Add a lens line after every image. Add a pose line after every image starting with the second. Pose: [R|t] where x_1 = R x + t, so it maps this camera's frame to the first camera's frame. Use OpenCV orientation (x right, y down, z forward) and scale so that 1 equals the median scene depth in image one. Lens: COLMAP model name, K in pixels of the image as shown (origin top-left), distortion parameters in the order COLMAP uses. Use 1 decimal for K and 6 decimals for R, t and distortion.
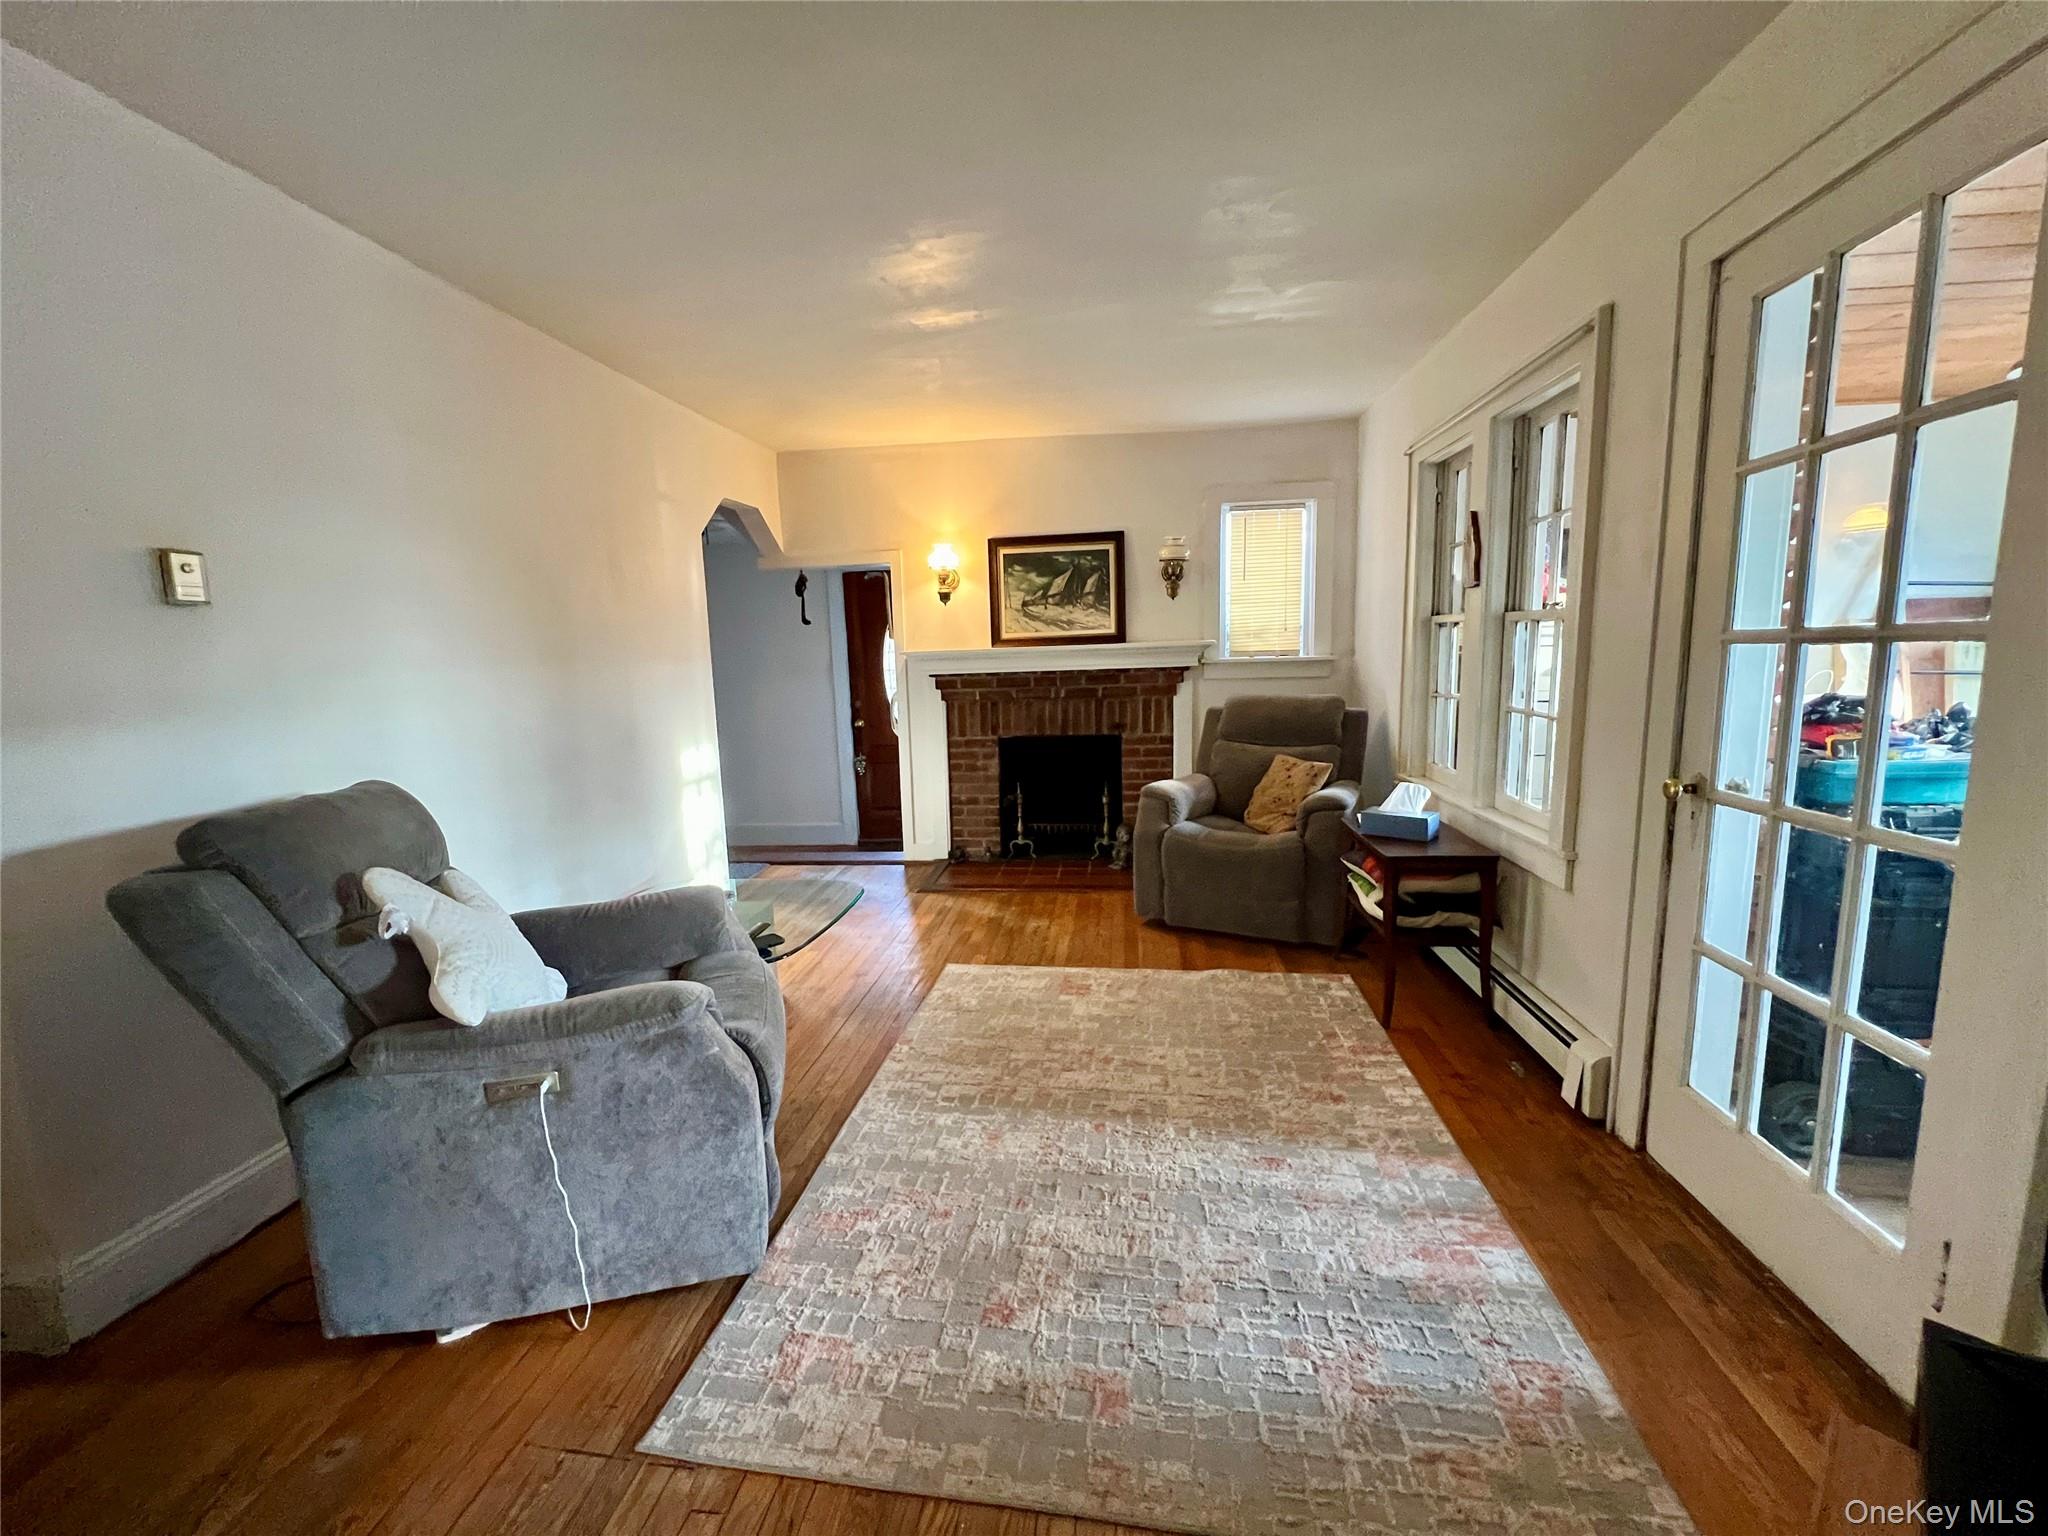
lens RADIAL K [[812.9, 0, 1035.7], [0, 812.9, 729.2], [0, 0, 1]] dist [-0.001203, 0.000011]
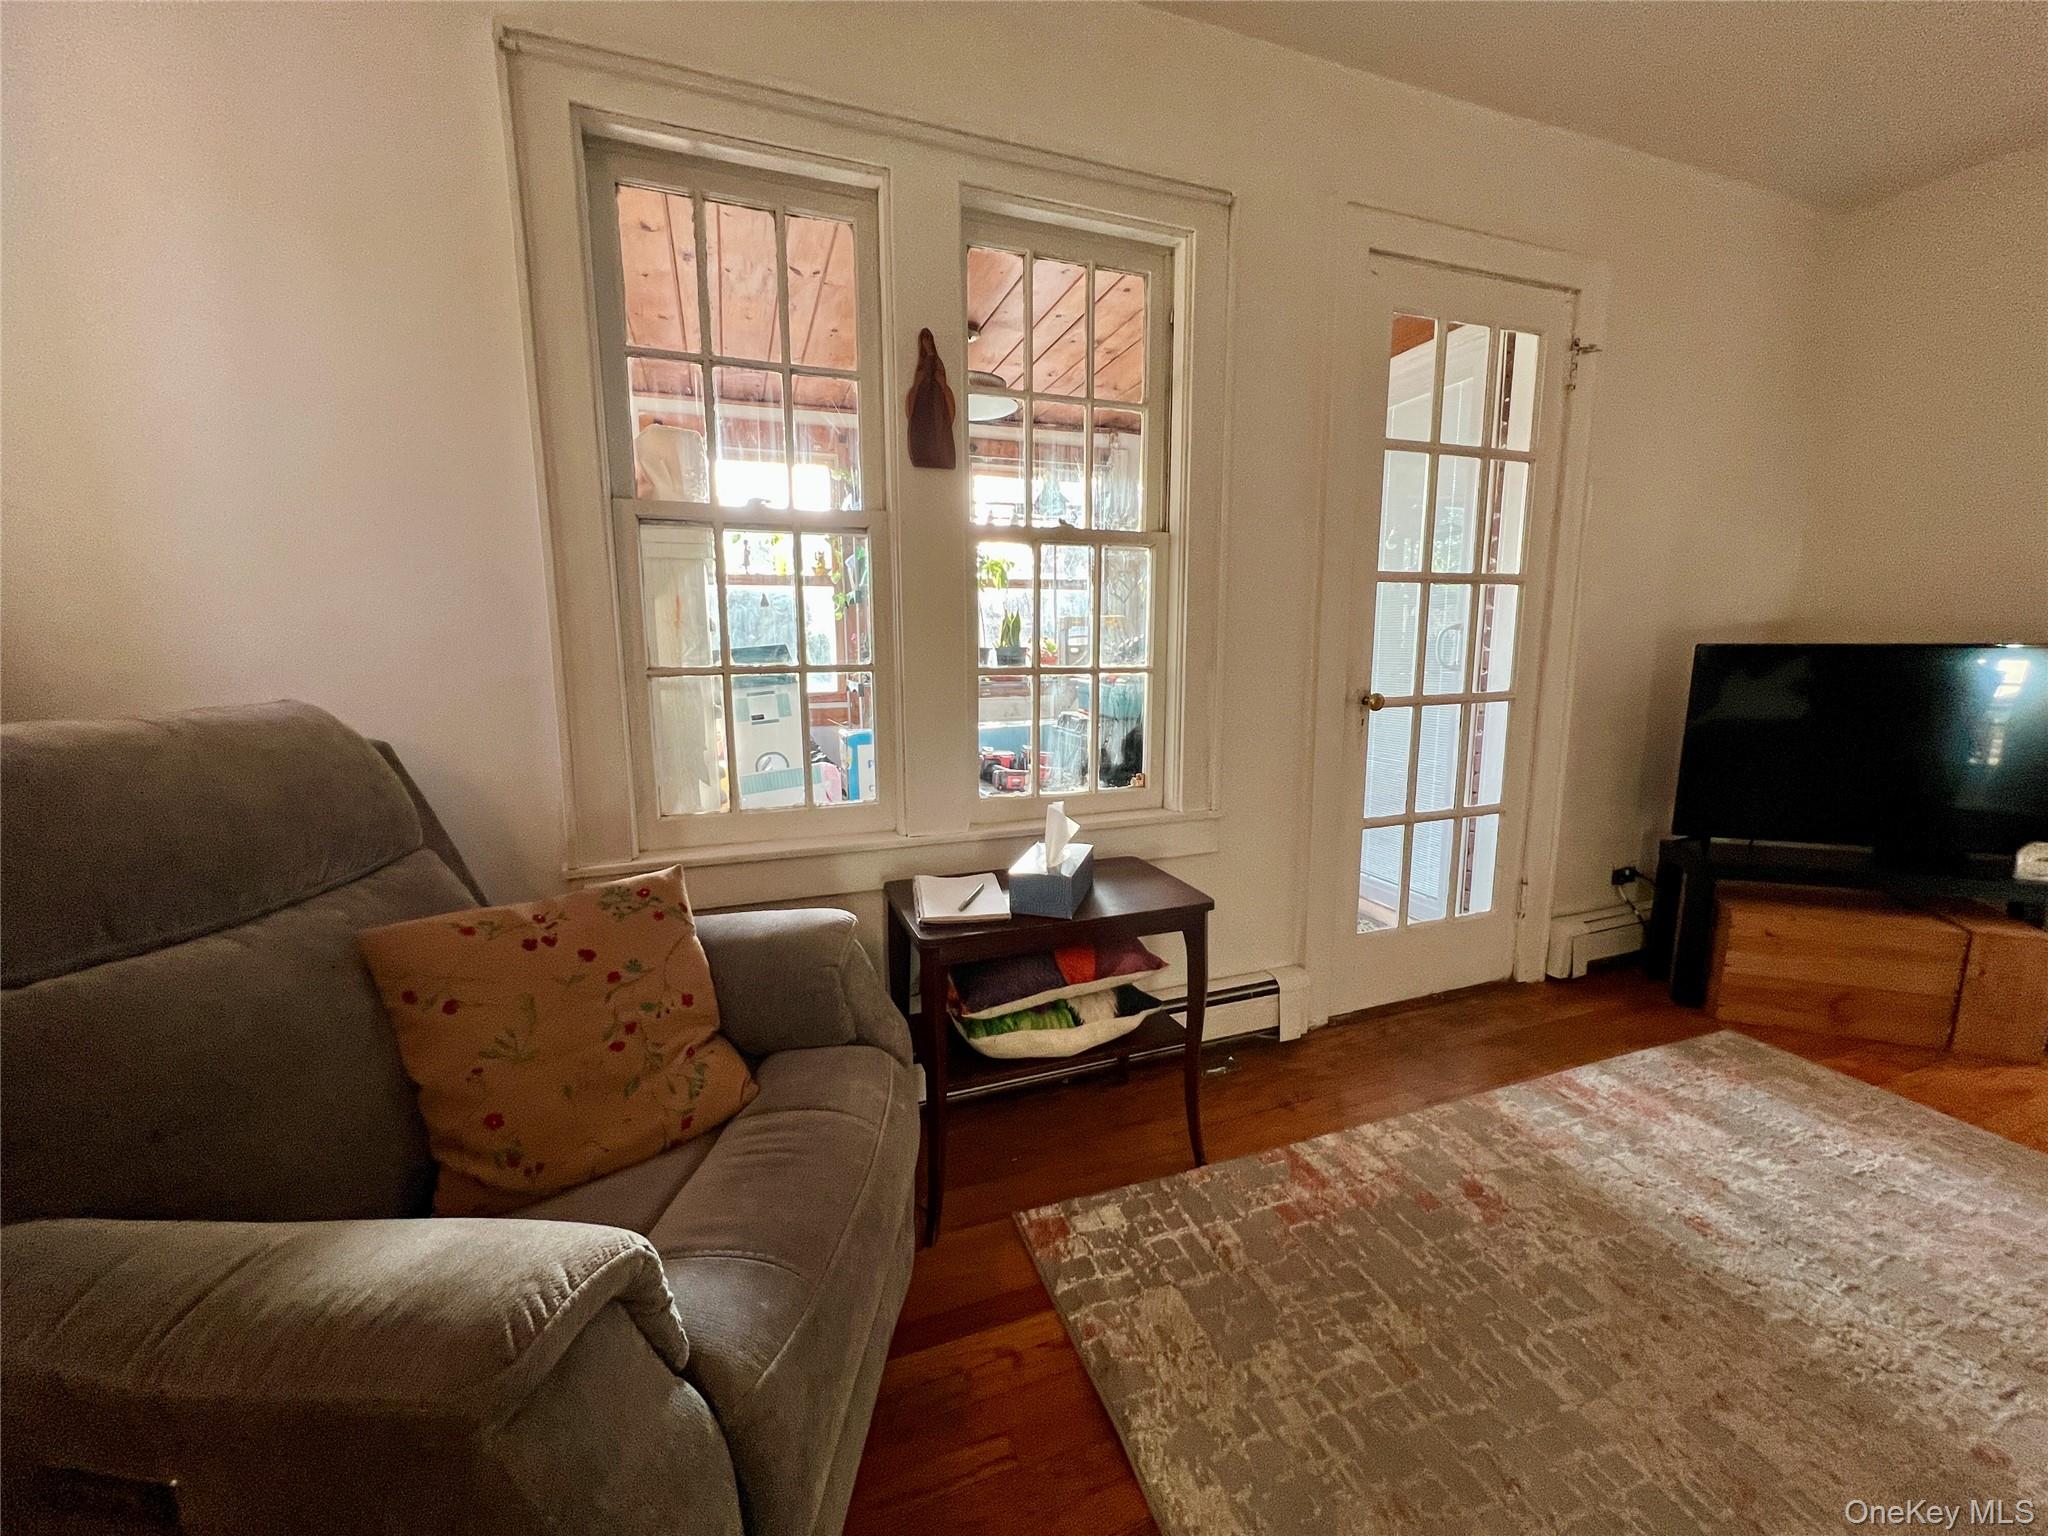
lens RADIAL K [[812.9, 0, 1026.4], [0, 812.9, 764.2], [0, 0, 1]] dist [-0.001203, 0.000011]
pose [[-0.457686, -0.107690, 0.882568, -0.036458], [0.101451, 0.979829, 0.172169, -0.065719], [-0.883307, 0.168337, -0.437529, 1.373878]]
